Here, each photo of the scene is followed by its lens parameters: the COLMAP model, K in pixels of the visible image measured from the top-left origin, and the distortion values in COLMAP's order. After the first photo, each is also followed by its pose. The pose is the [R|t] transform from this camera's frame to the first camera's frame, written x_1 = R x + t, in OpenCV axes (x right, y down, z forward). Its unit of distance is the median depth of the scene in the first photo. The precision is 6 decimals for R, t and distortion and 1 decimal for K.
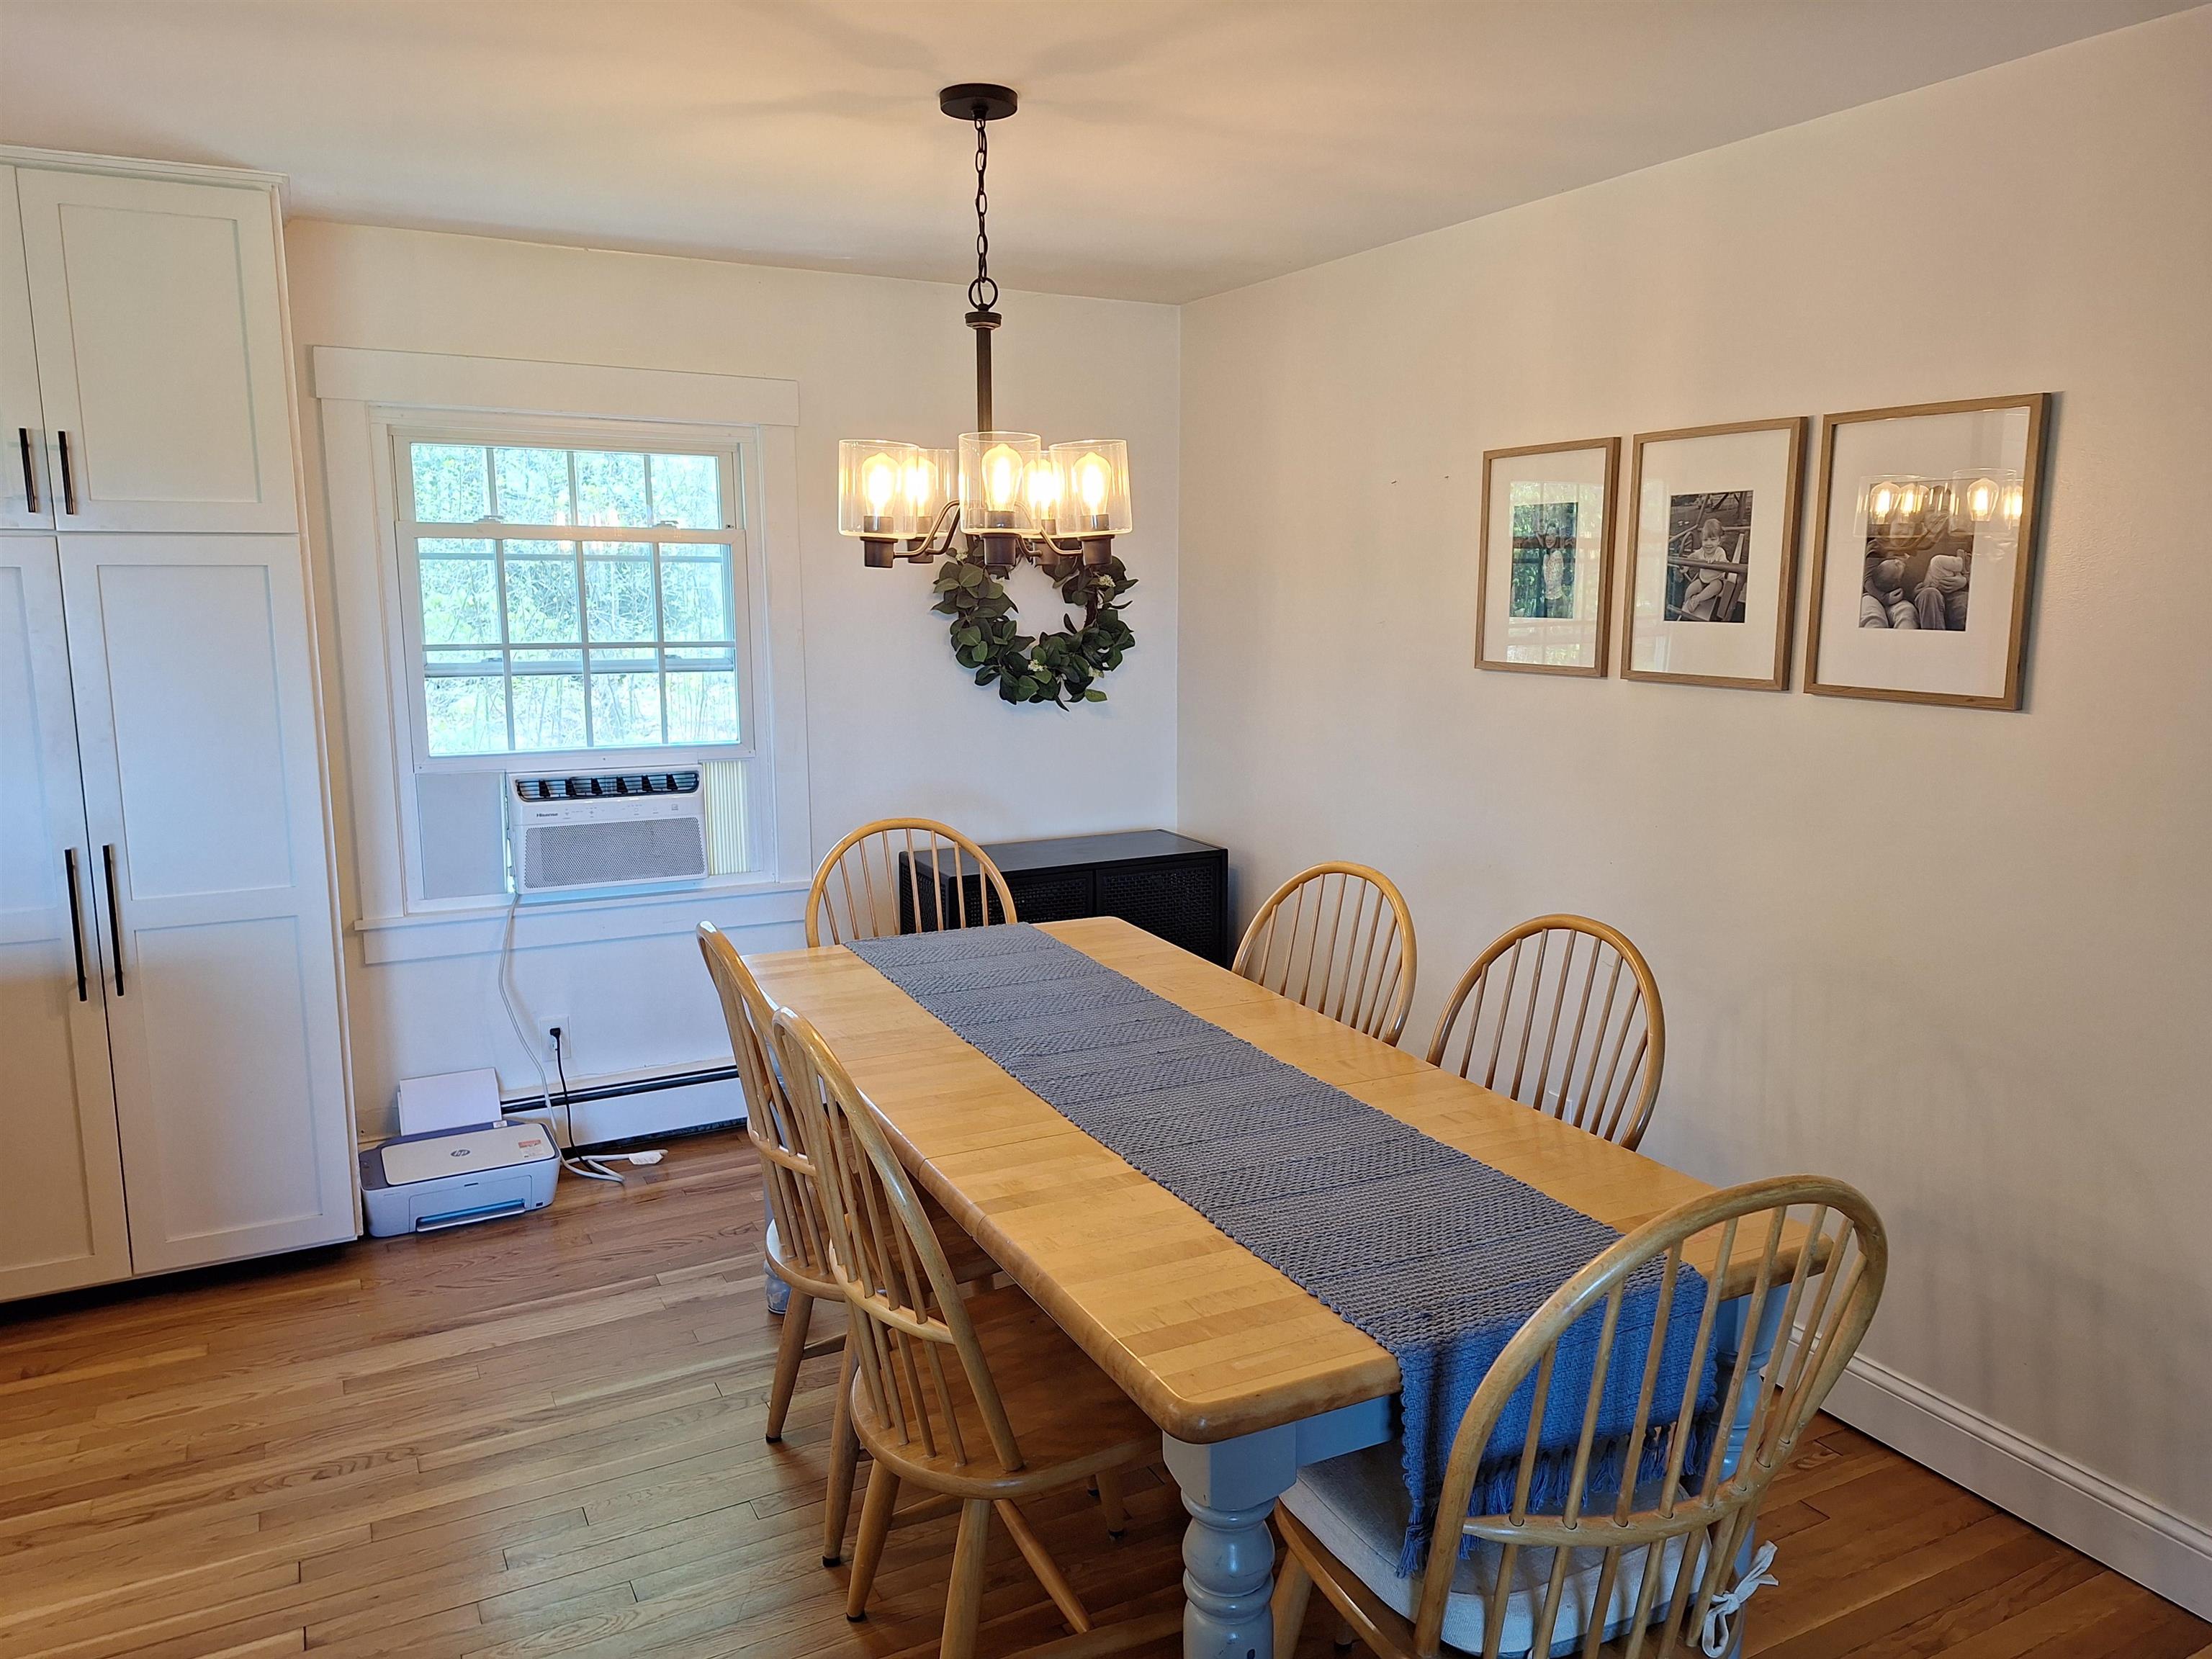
lens RADIAL K [[1530.9, 0, 1106.0], [0, 1530.9, 829.5], [0, 0, 1]] dist [0.093026, -0.178702]
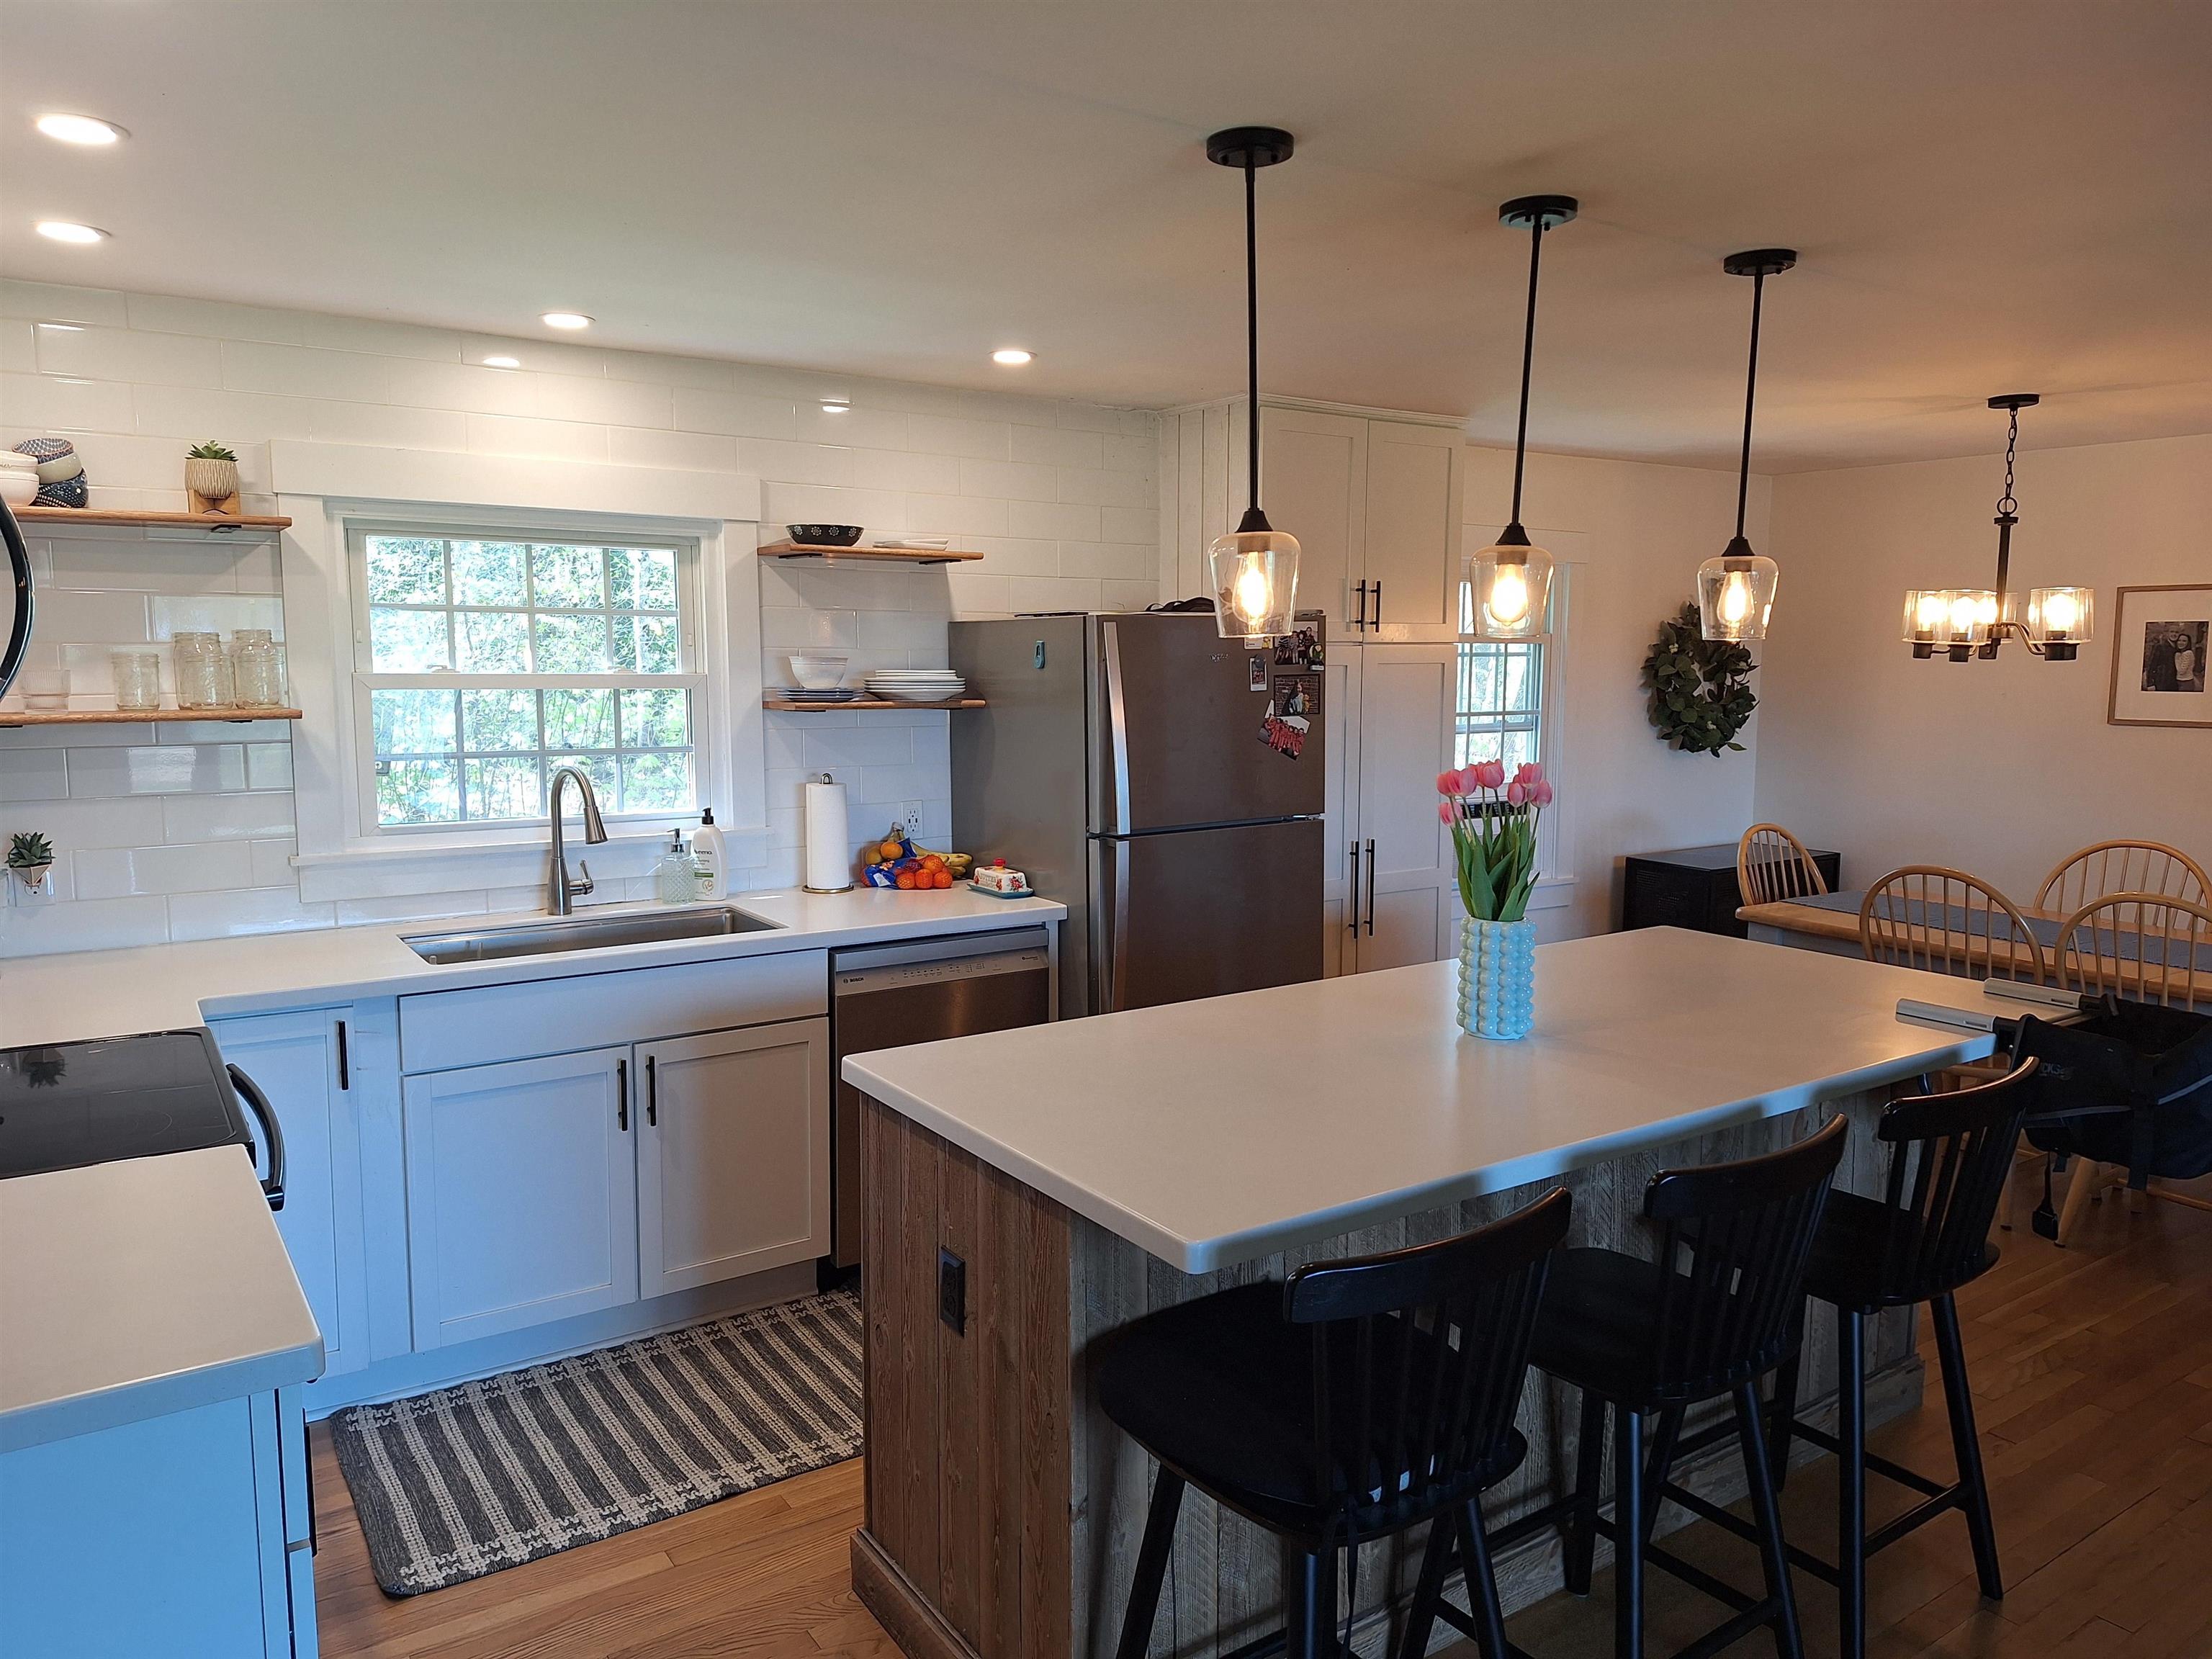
lens RADIAL K [[1530.9, 0, 1106.0], [0, 1530.9, 829.5], [0, 0, 1]] dist [0.093026, -0.178702]
pose [[0.993946, -0.013647, 0.109019, -0.995017], [0.018833, 0.998732, -0.046677, 0.060213], [-0.108244, 0.048448, 0.992943, -0.461581]]
